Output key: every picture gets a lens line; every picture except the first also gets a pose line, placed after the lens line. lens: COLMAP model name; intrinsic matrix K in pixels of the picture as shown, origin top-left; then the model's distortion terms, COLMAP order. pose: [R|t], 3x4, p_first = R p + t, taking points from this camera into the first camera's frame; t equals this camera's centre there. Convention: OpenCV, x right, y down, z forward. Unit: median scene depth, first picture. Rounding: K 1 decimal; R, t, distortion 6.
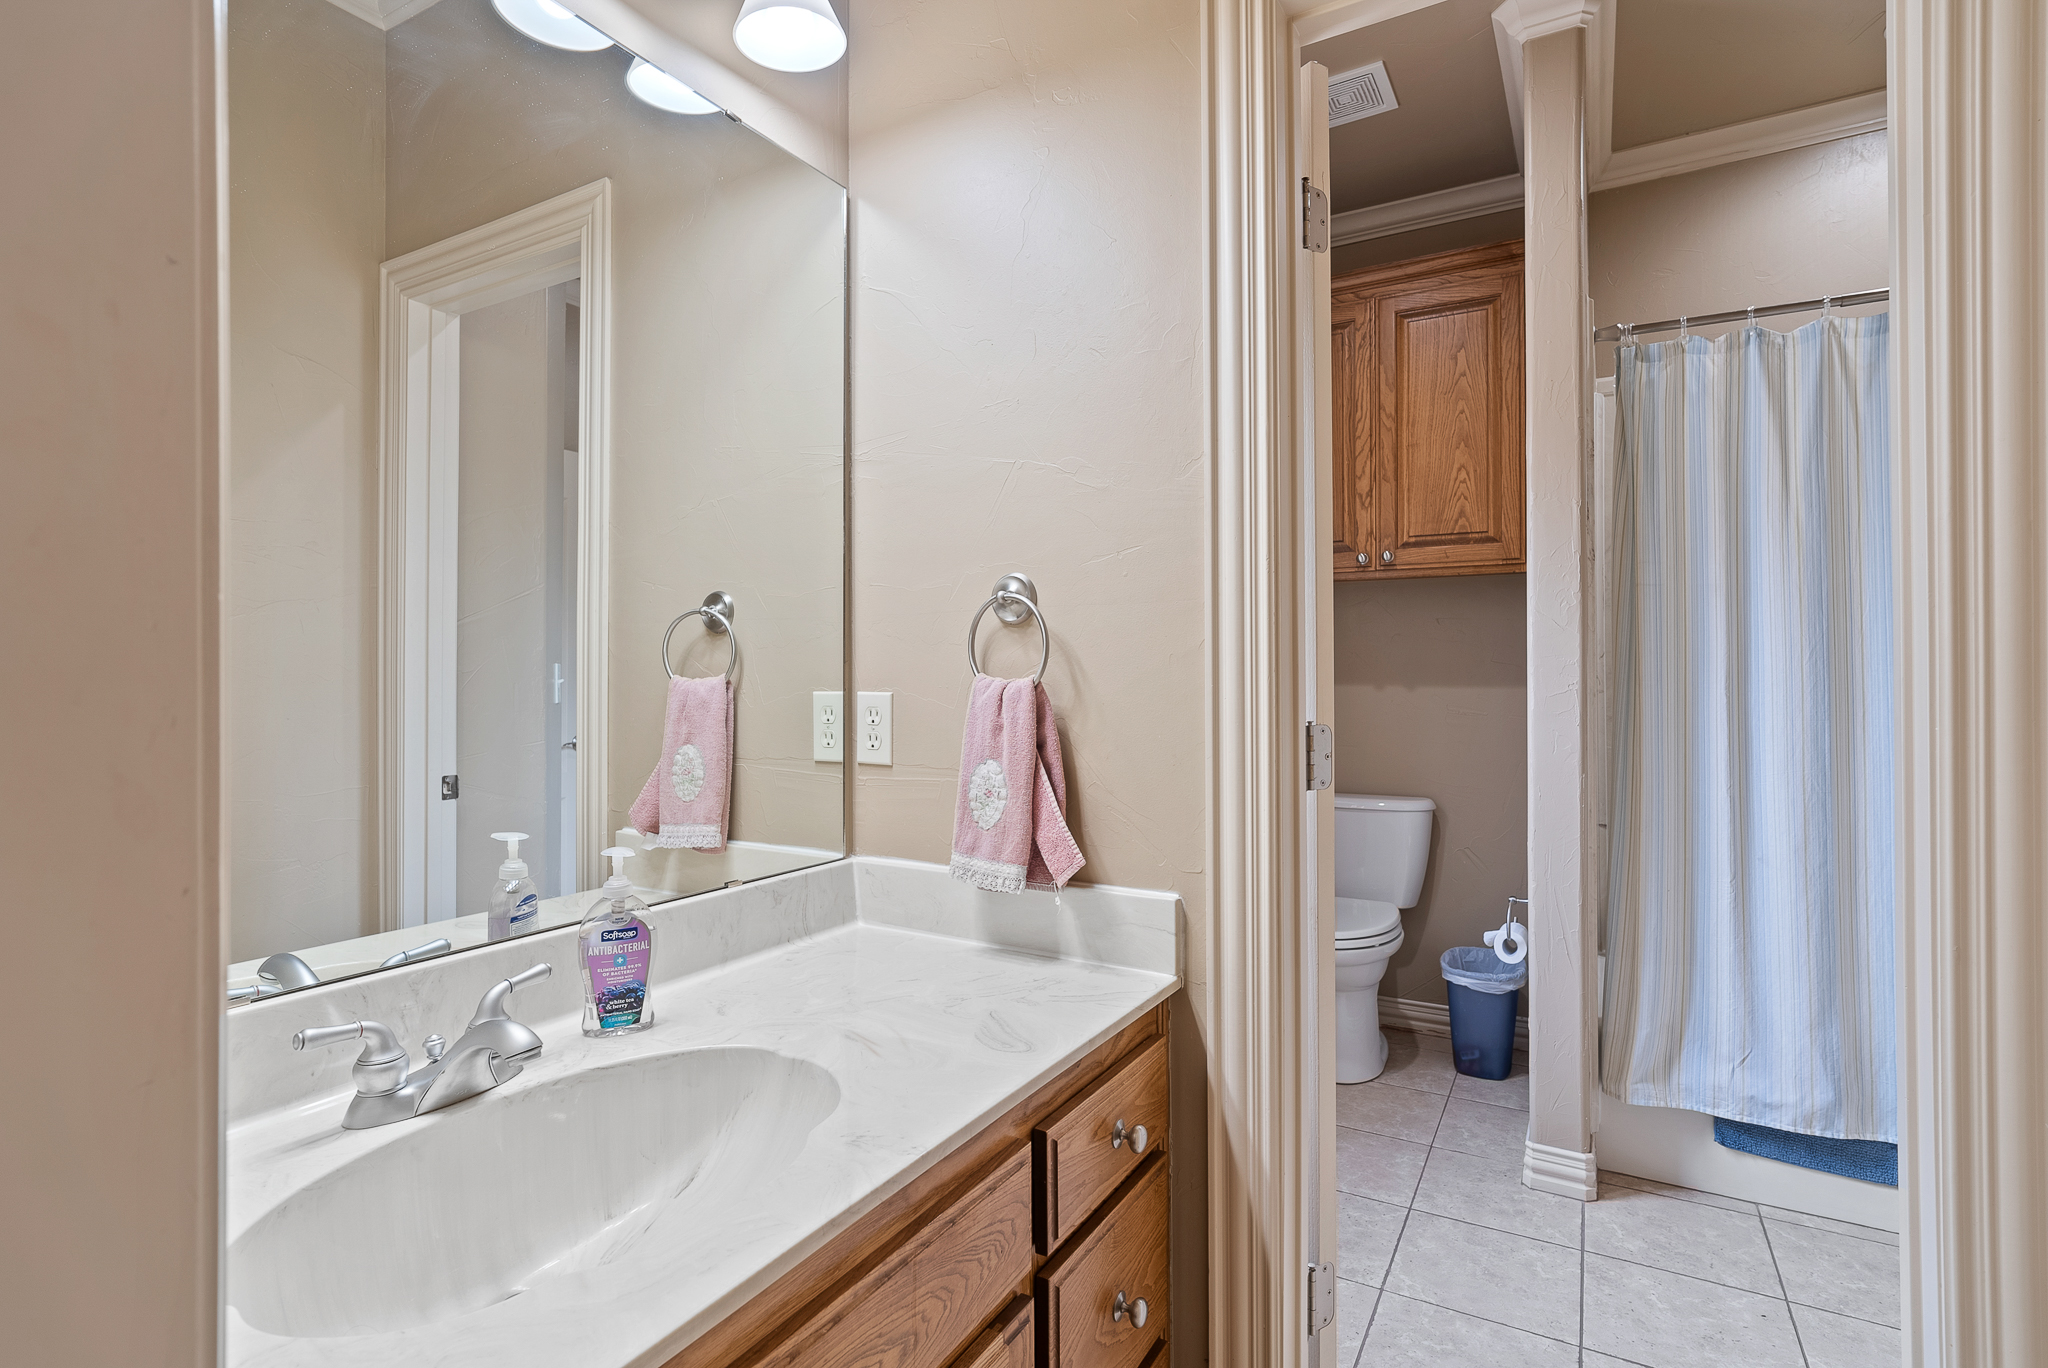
lens RADIAL K [[982.9, 0, 1028.0], [0, 982.9, 678.2], [0, 0, 1]] dist [-0.017197, 0.008366]
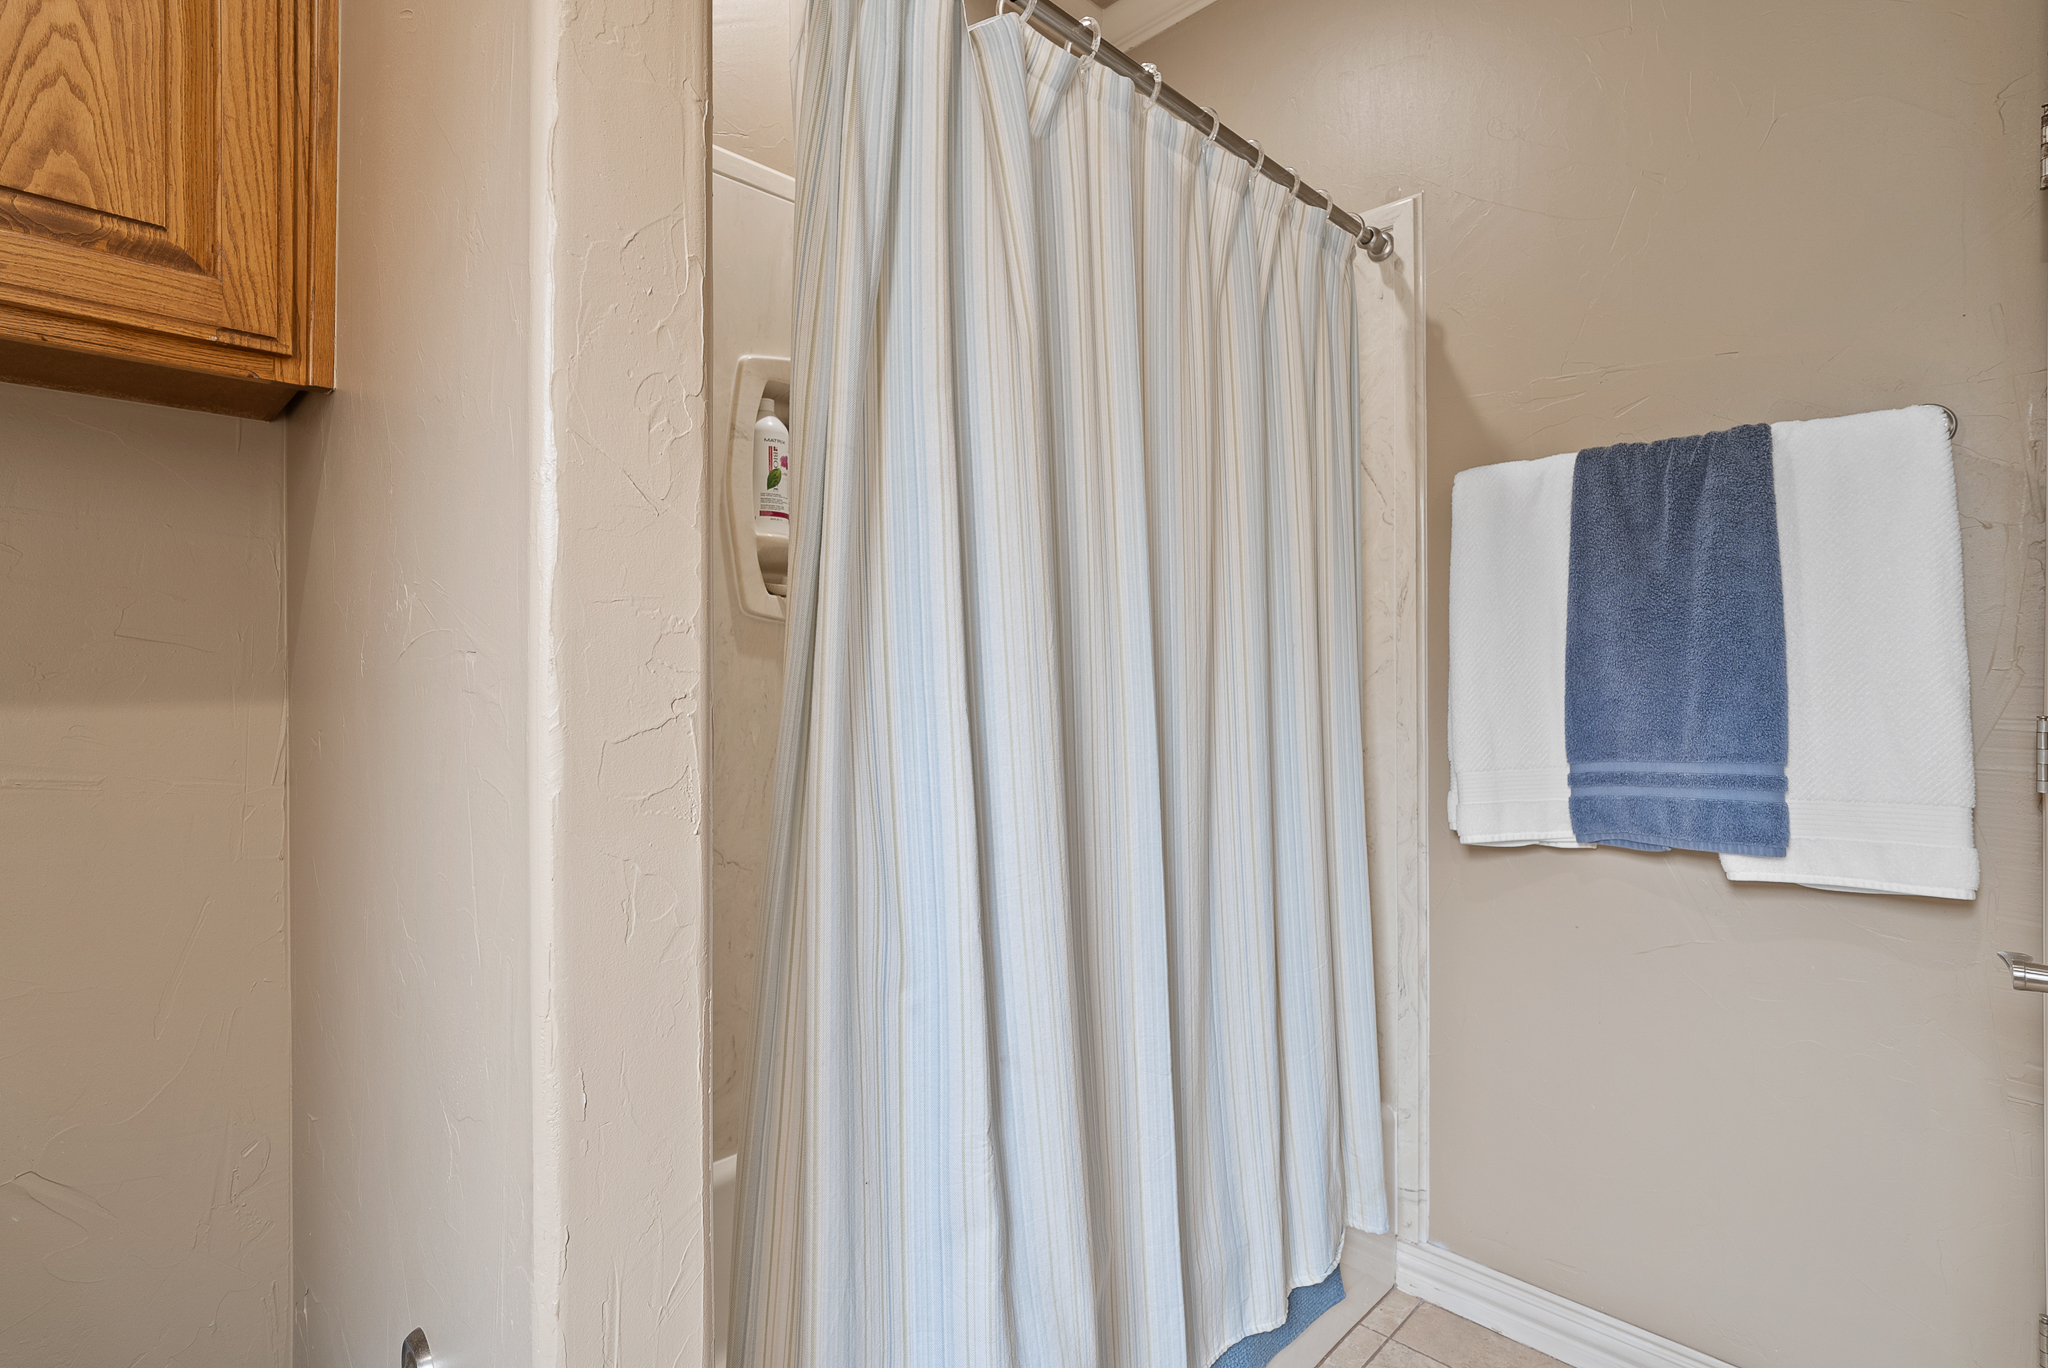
lens RADIAL K [[982.9, 0, 1028.6], [0, 982.9, 684.5], [0, 0, 1]] dist [-0.017197, 0.008366]
pose [[0.204499, -0.015763, 0.978740, 0.207317], [-0.000172, 0.999870, 0.016139, -0.003160], [-0.978867, -0.003469, 0.204470, 0.648656]]
